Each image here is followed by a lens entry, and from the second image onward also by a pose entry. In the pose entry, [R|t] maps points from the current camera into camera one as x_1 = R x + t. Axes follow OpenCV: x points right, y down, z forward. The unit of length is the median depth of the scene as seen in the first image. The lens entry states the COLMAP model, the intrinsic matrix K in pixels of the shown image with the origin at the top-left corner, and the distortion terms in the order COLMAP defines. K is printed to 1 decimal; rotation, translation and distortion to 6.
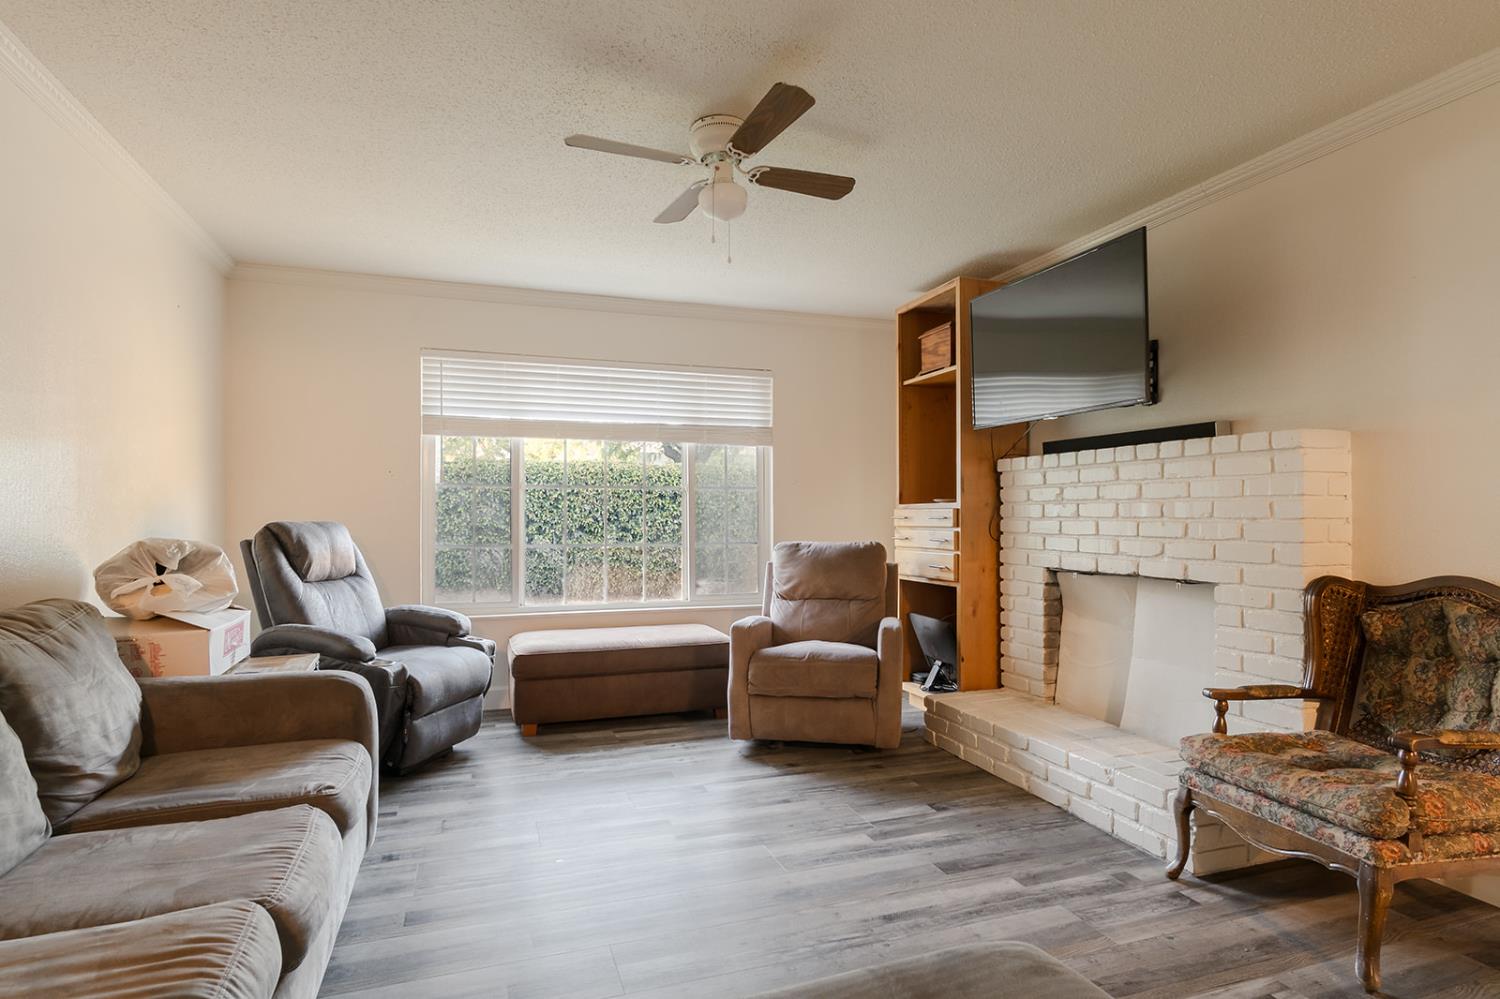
lens RADIAL K [[796.2, 0, 751.8], [0, 796.2, 504.4], [0, 0, 1]] dist [0.009282, 0.006698]
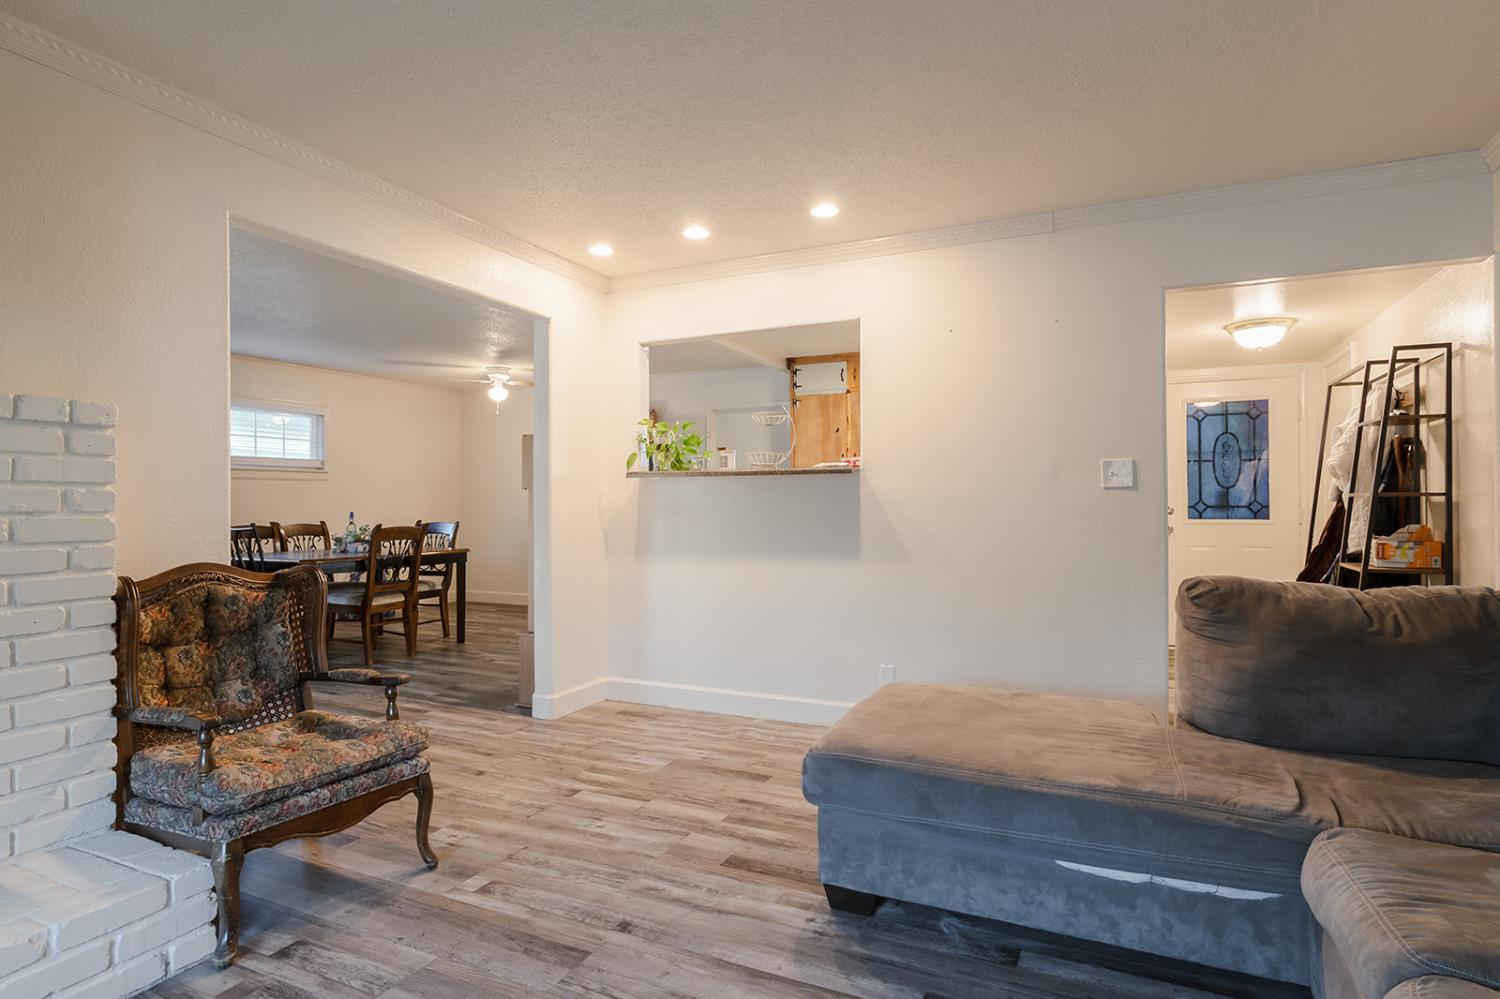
lens RADIAL K [[796.2, 0, 753.3], [0, 796.2, 499.8], [0, 0, 1]] dist [0.009282, 0.006698]
pose [[-0.709961, 0.008496, 0.704190, -0.437603], [-0.005166, 0.999837, -0.017272, 0.019547], [-0.704222, -0.015901, -0.709802, 1.291761]]
